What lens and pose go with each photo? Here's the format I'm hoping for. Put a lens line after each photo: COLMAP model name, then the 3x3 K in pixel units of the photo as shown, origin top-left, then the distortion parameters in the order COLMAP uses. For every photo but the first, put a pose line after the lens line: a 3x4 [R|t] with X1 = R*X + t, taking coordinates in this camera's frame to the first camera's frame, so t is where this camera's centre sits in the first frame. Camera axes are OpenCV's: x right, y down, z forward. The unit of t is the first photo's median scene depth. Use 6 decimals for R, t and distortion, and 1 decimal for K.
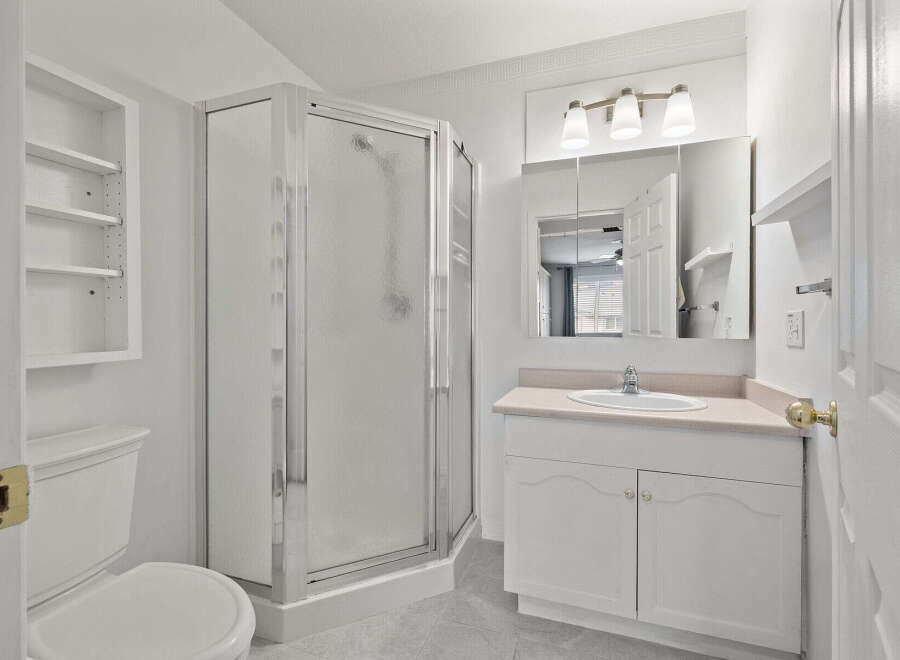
lens RADIAL K [[416.2, 0, 452.0], [0, 416.2, 328.8], [0, 0, 1]] dist [0.000696, -0.000296]
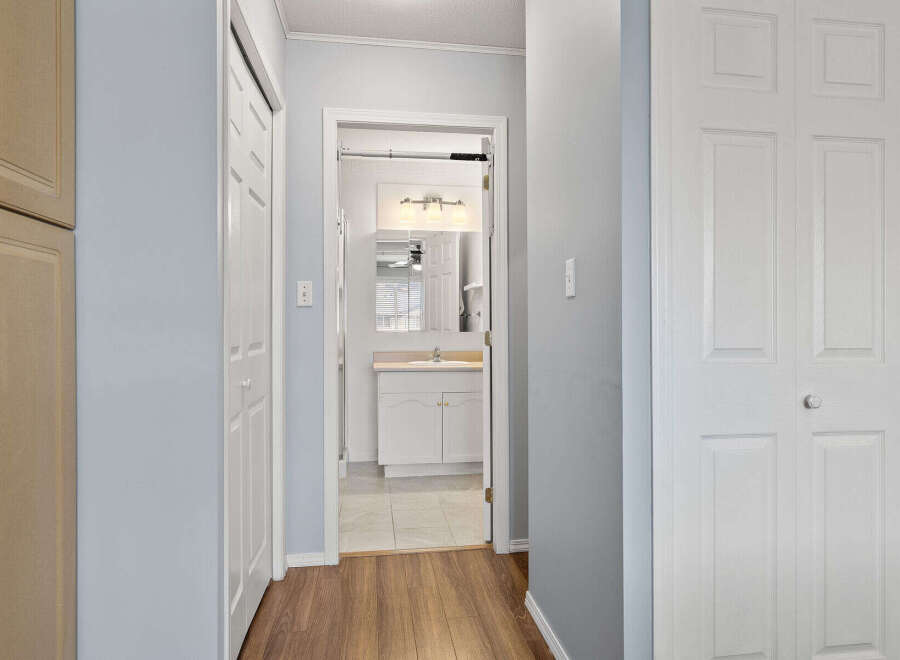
lens RADIAL K [[416.2, 0, 452.0], [0, 416.2, 328.8], [0, 0, 1]] dist [0.000696, -0.000296]
pose [[0.890980, -0.003919, 0.454025, -0.252125], [0.003798, 0.999992, 0.001178, 0.004815], [-0.454026, 0.000675, 0.890988, -0.488881]]
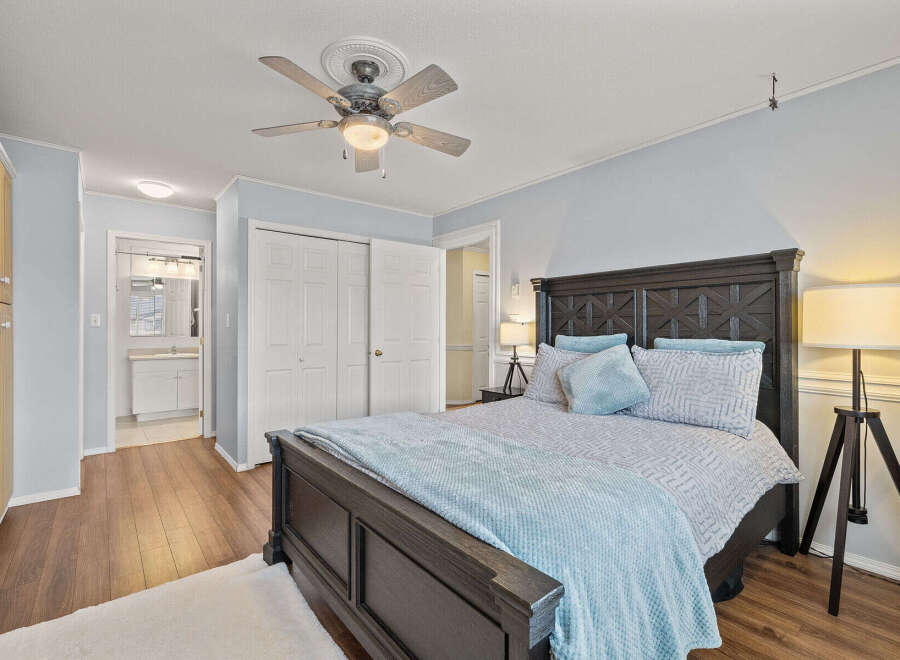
lens RADIAL K [[416.2, 0, 452.0], [0, 416.2, 328.8], [0, 0, 1]] dist [0.000696, -0.000296]
pose [[0.523724, -0.002985, 0.851883, -1.002790], [-0.008323, 0.999928, 0.008620, -0.079097], [-0.851848, -0.011605, 0.523661, -2.136534]]
